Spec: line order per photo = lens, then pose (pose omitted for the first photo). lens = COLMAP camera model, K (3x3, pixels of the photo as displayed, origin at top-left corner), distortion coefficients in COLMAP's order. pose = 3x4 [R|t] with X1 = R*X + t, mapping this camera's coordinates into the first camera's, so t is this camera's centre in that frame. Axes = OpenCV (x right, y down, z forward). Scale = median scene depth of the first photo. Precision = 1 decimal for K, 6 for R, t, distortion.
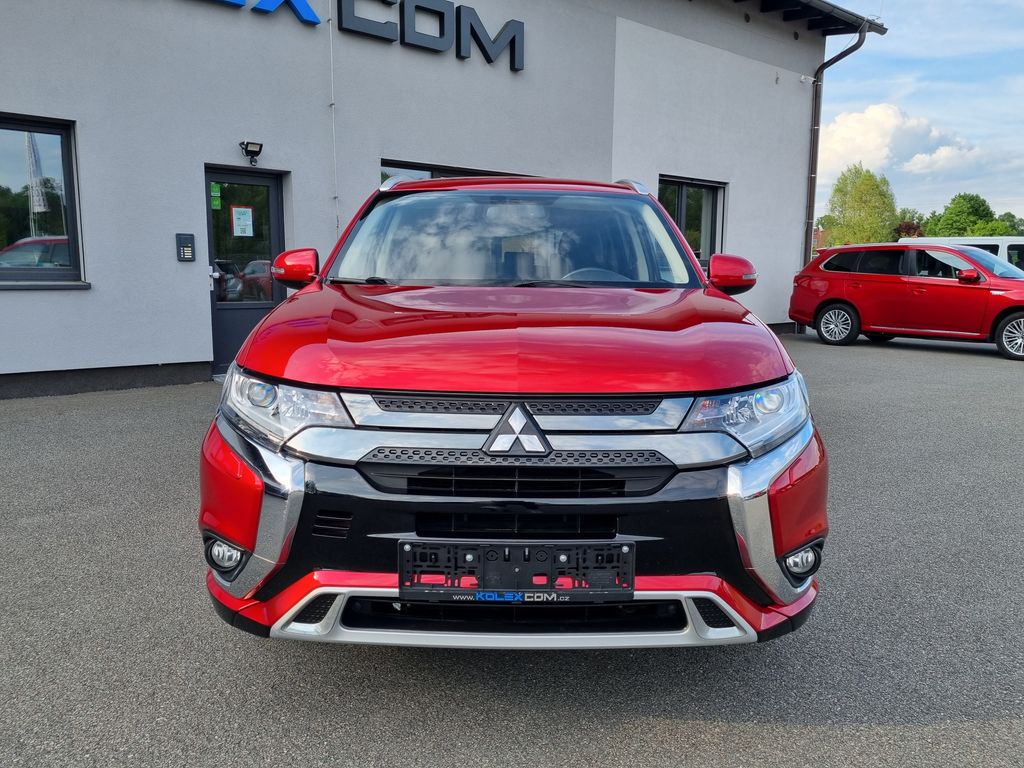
lens RADIAL K [[773.7, 0, 512.0], [0, 773.7, 384.0], [0, 0, 1]] dist [0.035577, -0.007486]
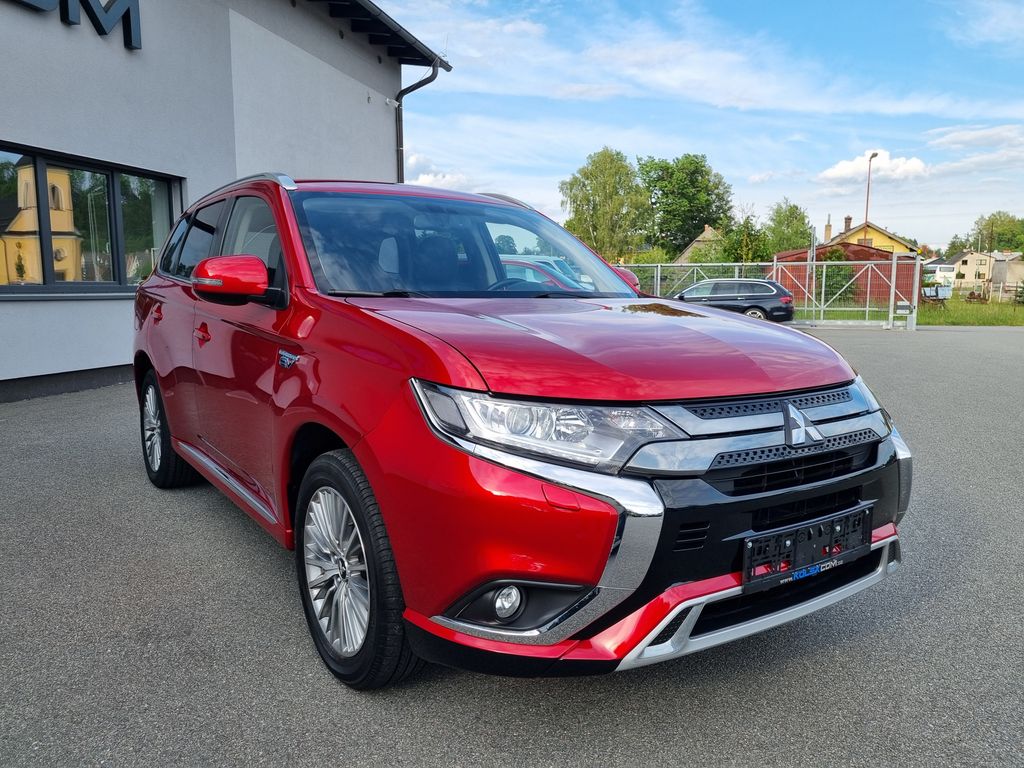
lens RADIAL K [[781.6, 0, 512.0], [0, 781.6, 384.0], [0, 0, 1]] dist [0.025236, -0.006516]
pose [[0.819447, -0.074797, 0.568253, -0.961012], [0.081814, 0.996560, 0.013194, -0.046900], [-0.567286, 0.035680, 0.822748, 0.285082]]
